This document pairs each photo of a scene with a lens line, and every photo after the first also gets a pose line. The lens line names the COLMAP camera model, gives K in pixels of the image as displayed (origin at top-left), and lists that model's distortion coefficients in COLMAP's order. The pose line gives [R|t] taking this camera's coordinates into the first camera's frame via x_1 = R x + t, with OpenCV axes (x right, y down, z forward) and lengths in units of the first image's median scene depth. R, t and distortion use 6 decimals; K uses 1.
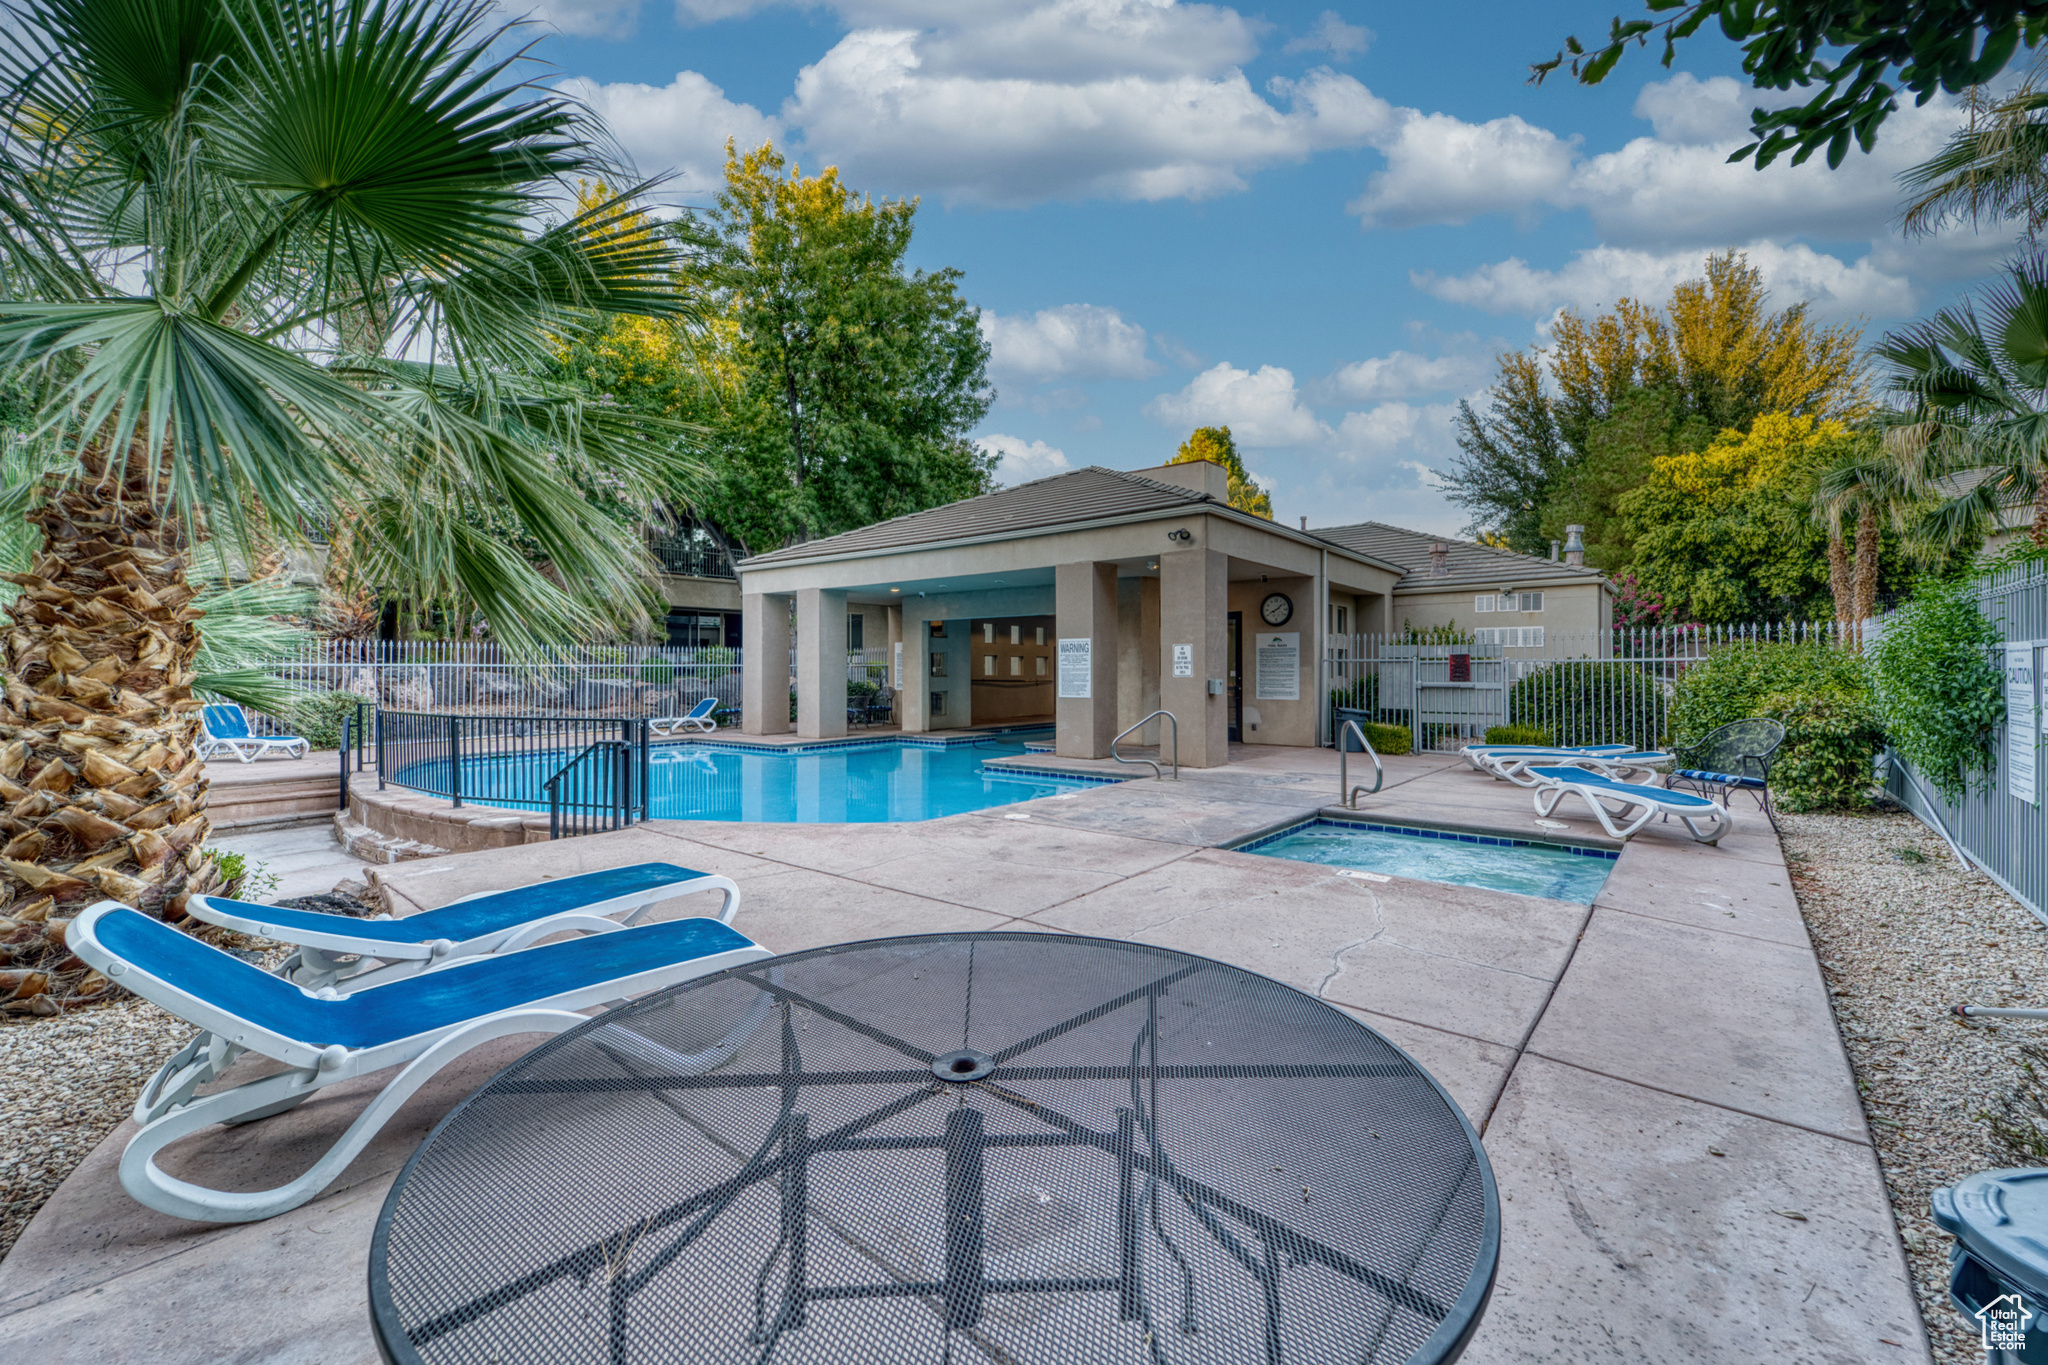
lens RADIAL K [[844.8, 0, 1021.8], [0, 844.8, 680.0], [0, 0, 1]] dist [0.076600, -0.034077]
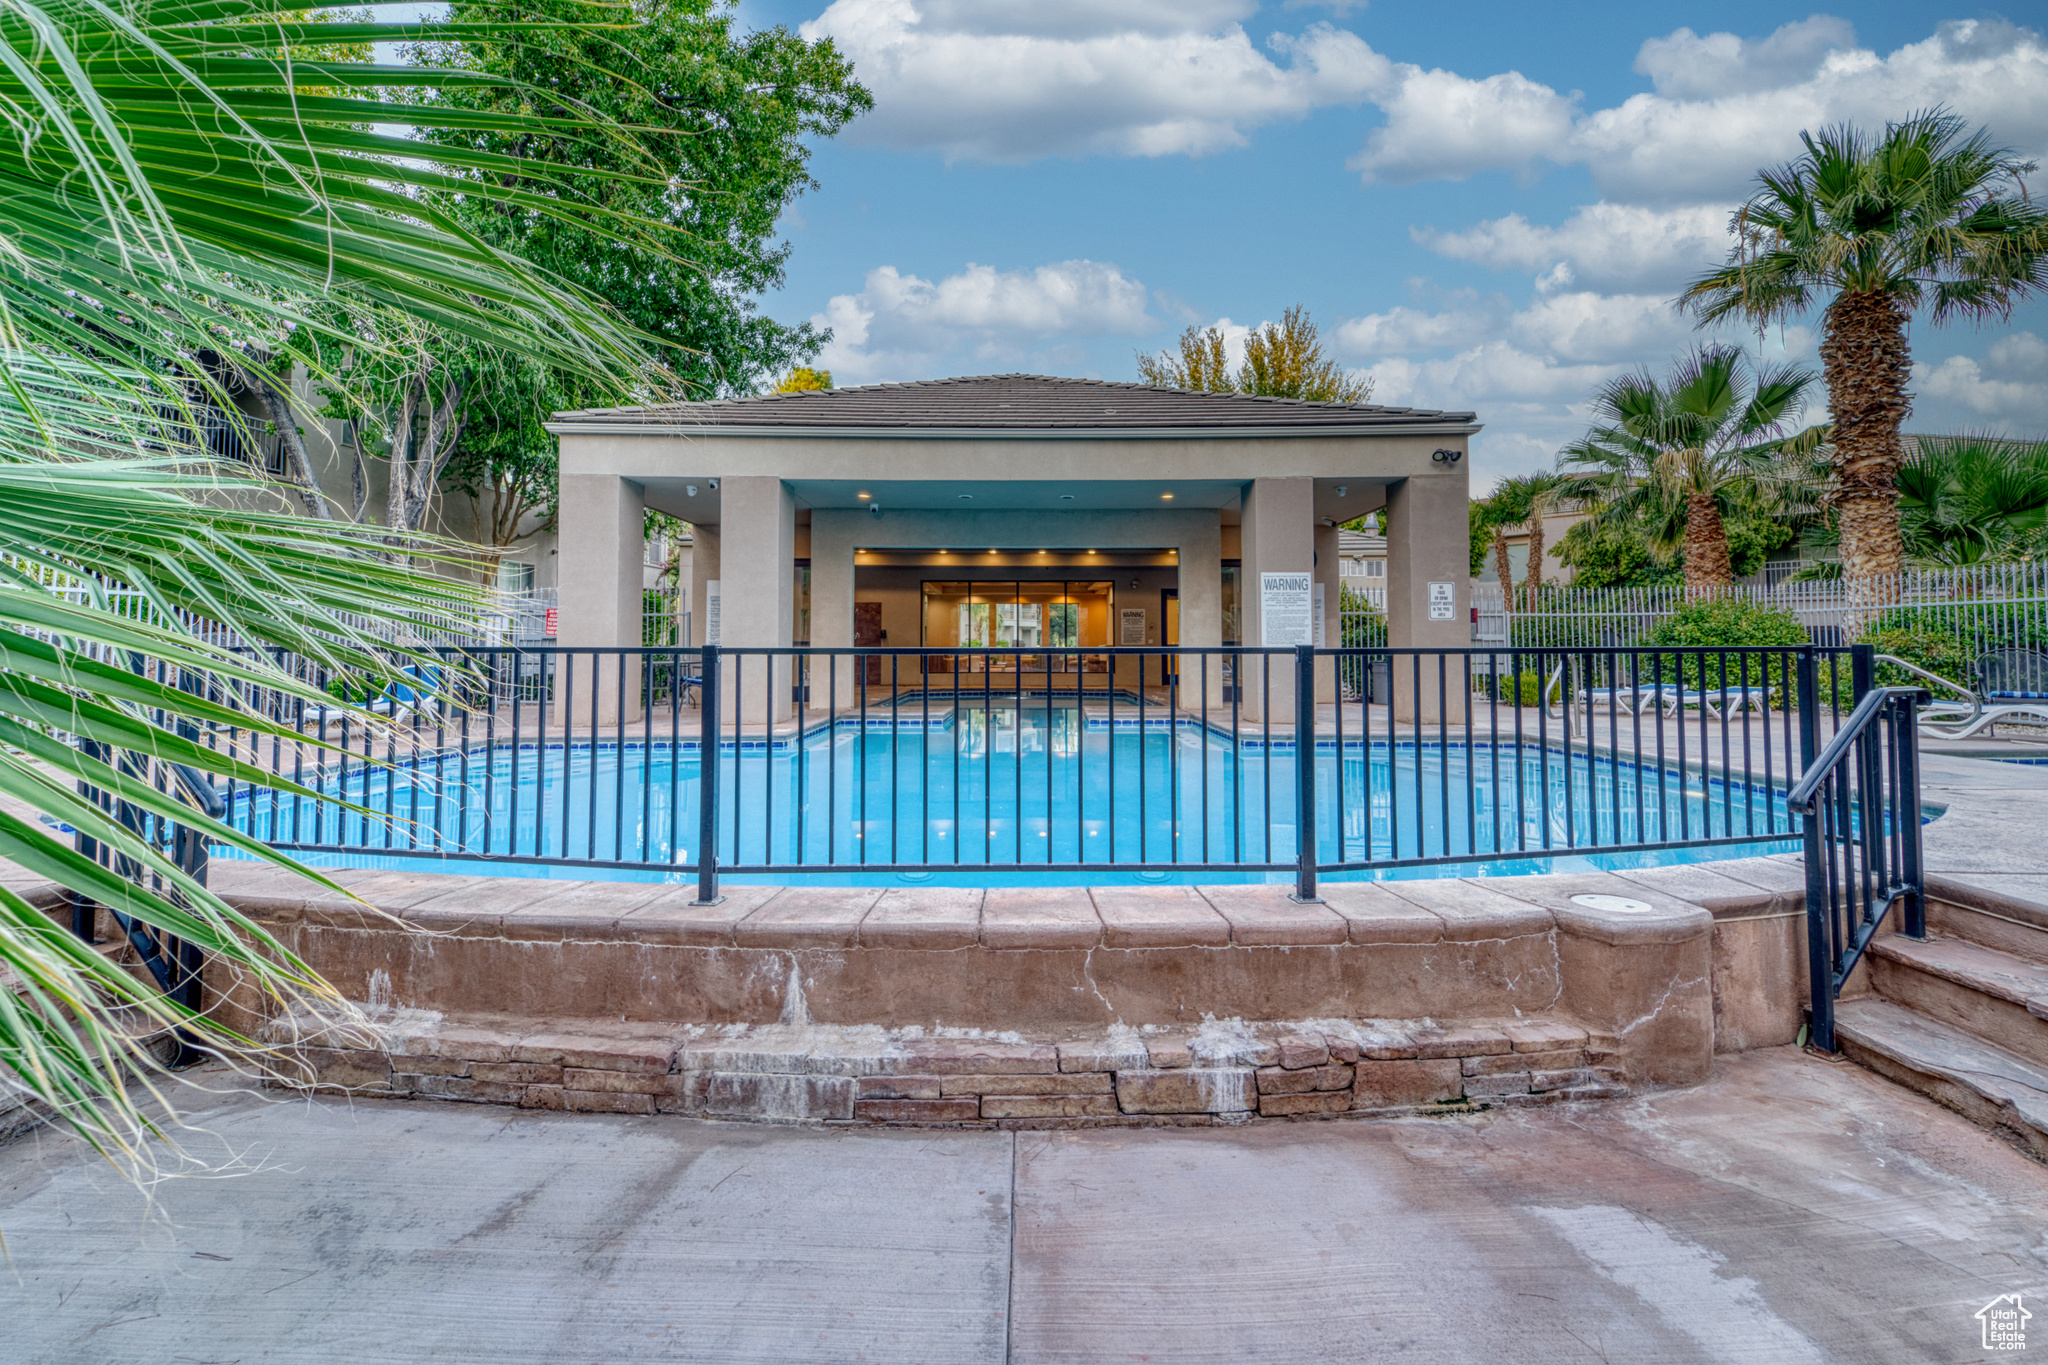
lens RADIAL K [[844.8, 0, 1021.8], [0, 844.8, 680.0], [0, 0, 1]] dist [0.076600, -0.034077]
pose [[0.791302, -0.019365, 0.611119, -0.701976], [-0.003047, 0.999361, 0.035613, 0.028387], [-0.611418, -0.030043, 0.790738, 0.546379]]
